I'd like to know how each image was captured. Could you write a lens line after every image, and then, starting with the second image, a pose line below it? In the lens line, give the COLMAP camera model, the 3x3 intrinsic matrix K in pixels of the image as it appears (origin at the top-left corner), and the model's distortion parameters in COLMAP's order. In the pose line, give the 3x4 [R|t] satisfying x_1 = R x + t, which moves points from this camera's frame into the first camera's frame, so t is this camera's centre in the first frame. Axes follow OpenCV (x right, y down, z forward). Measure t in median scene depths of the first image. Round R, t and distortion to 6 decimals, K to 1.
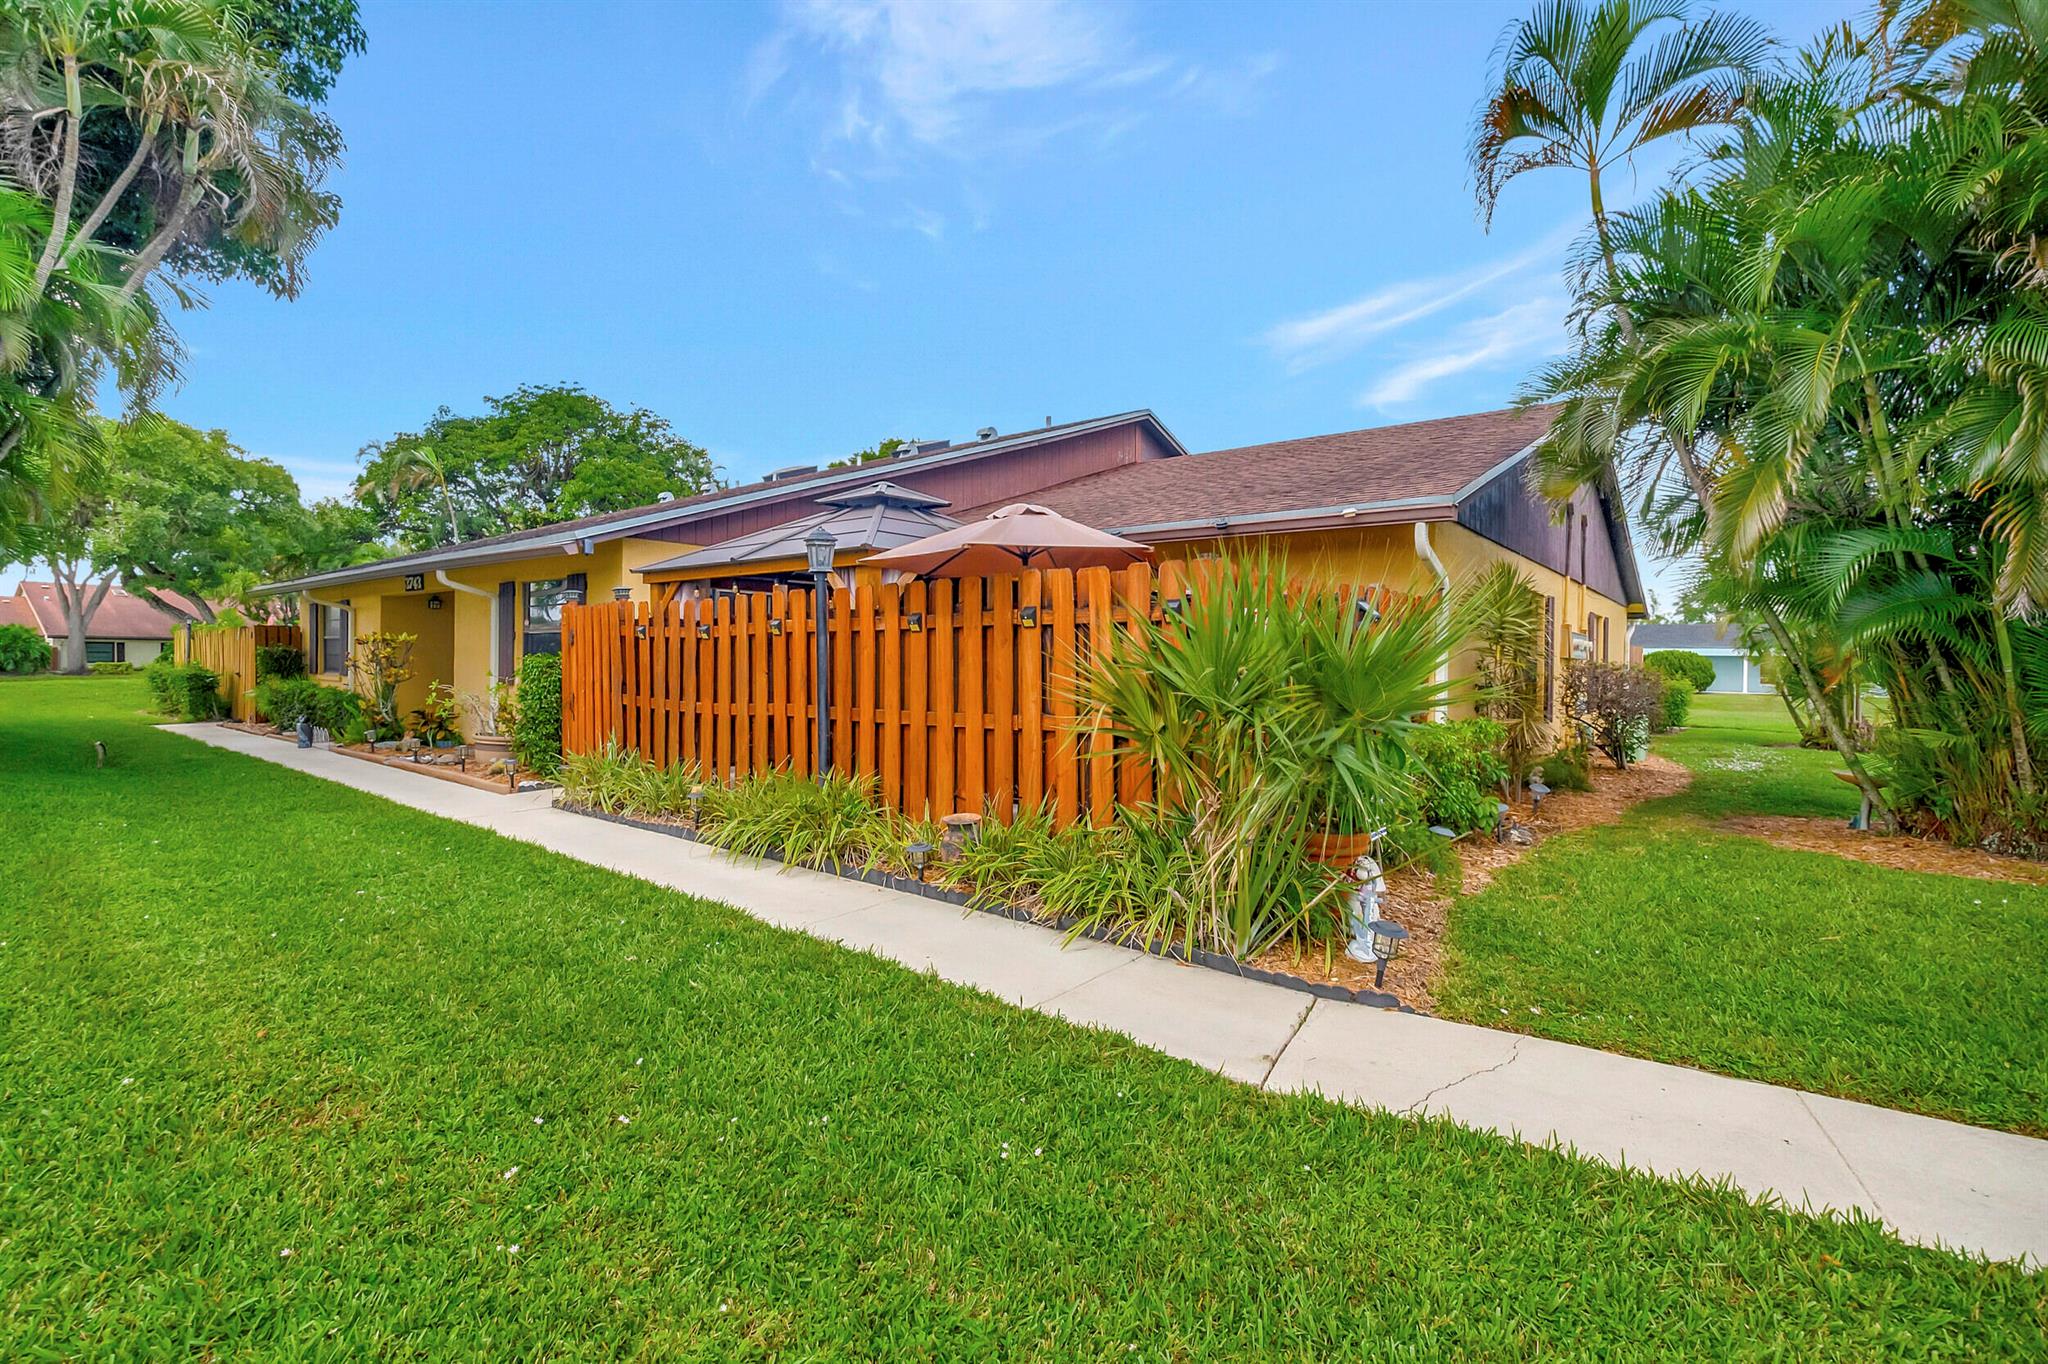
lens RADIAL K [[919.5, 0, 1025.8], [0, 919.5, 653.7], [0, 0, 1]] dist [-0.007480, -0.001079]
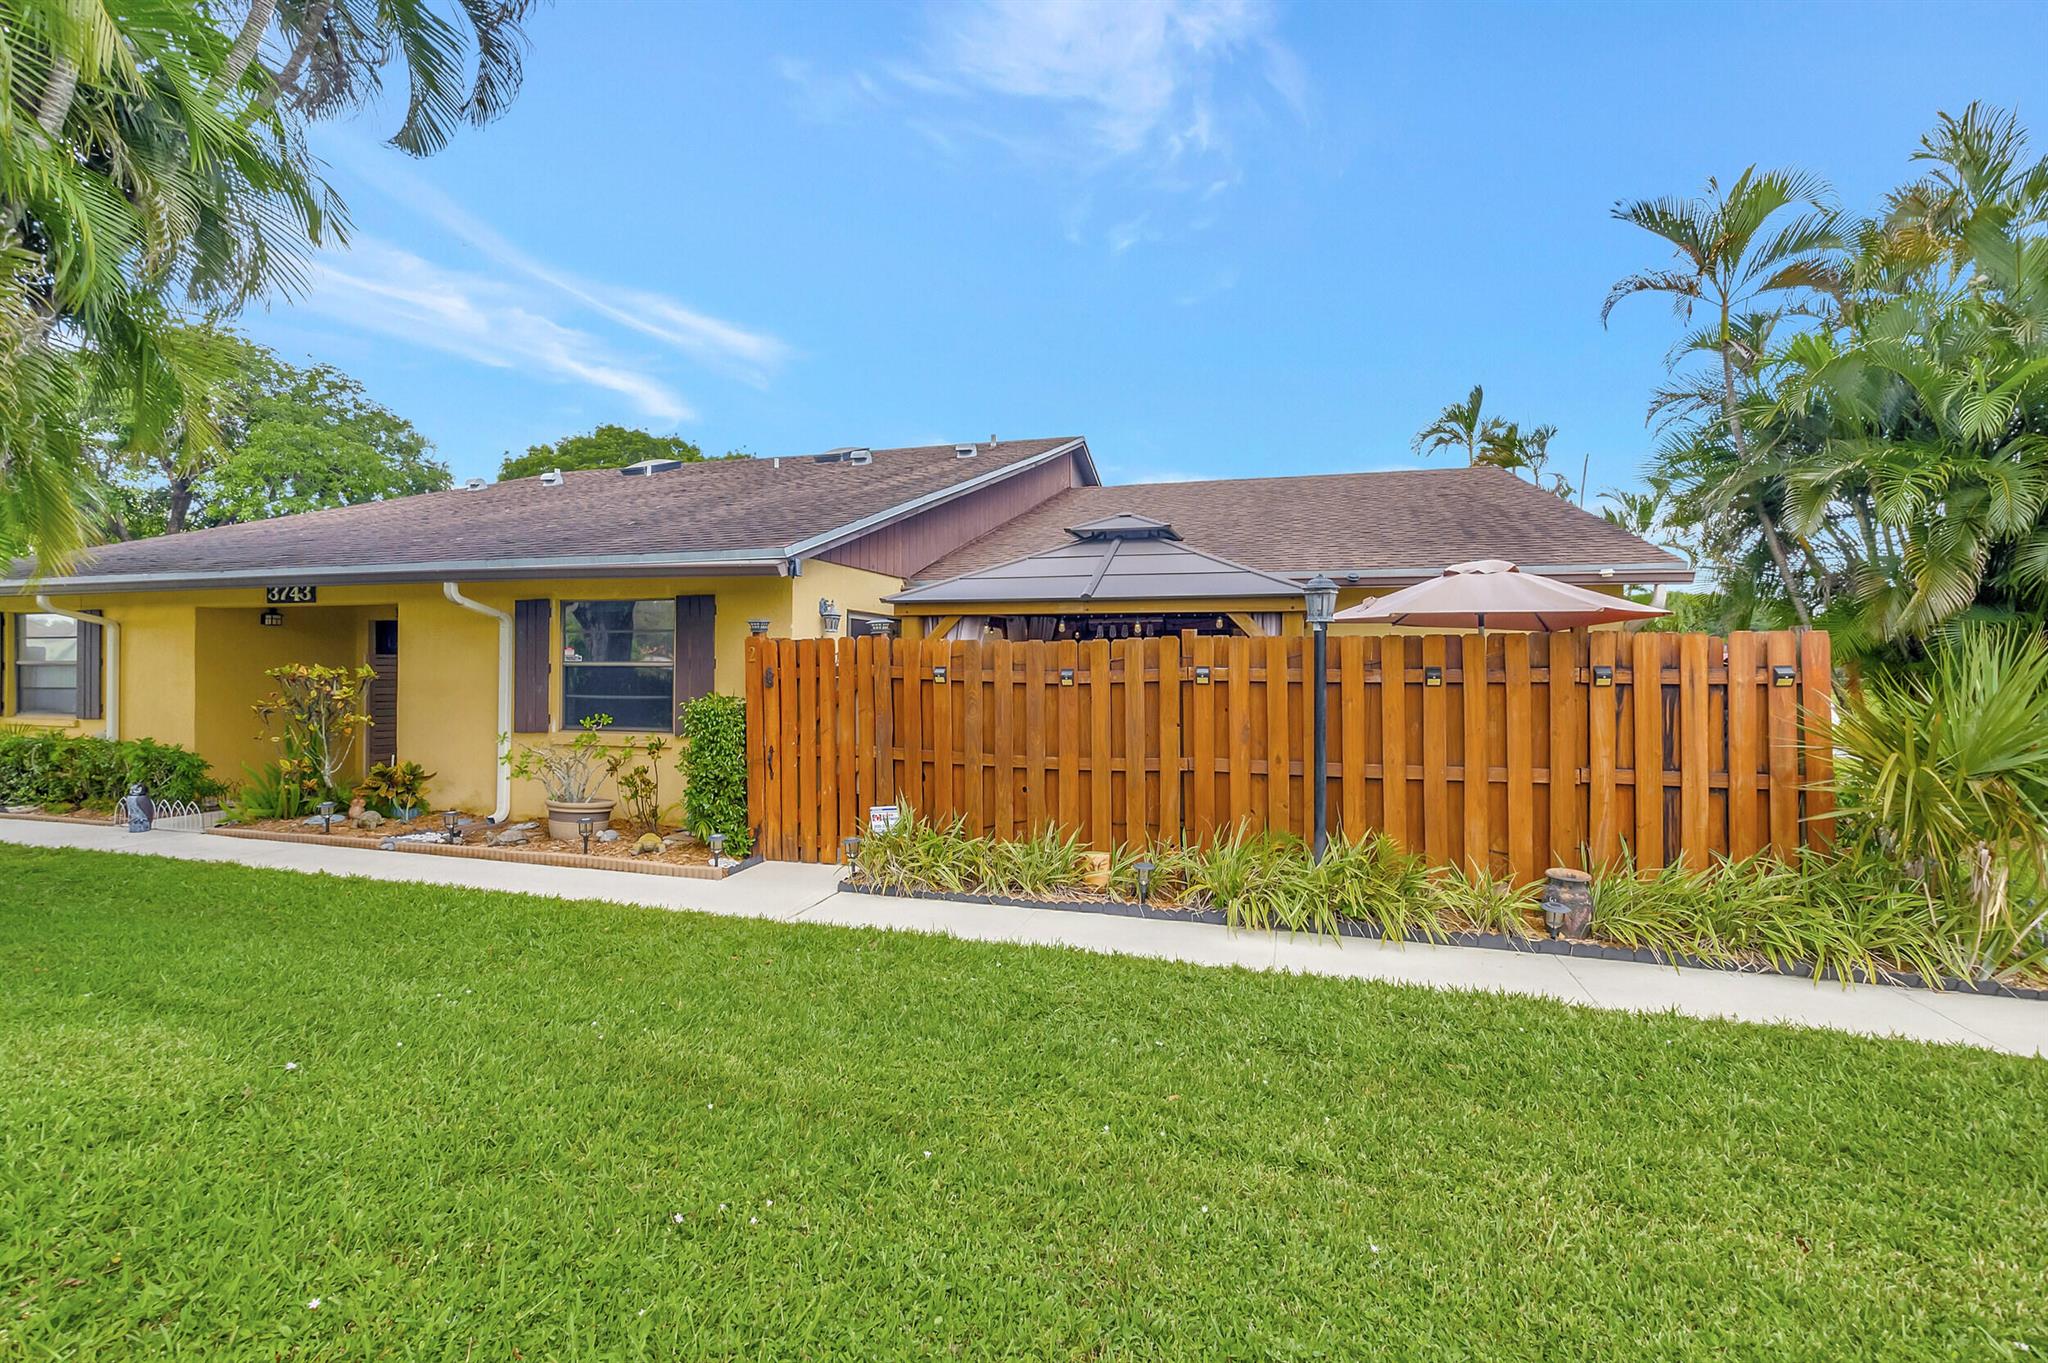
lens RADIAL K [[919.5, 0, 1025.8], [0, 919.5, 653.2], [0, 0, 1]] dist [-0.007480, -0.001079]
pose [[0.925833, 0.006652, 0.377875, -0.655360], [-0.002010, 0.999918, -0.012678, -0.033023], [-0.377929, 0.010978, 0.925770, 0.171374]]
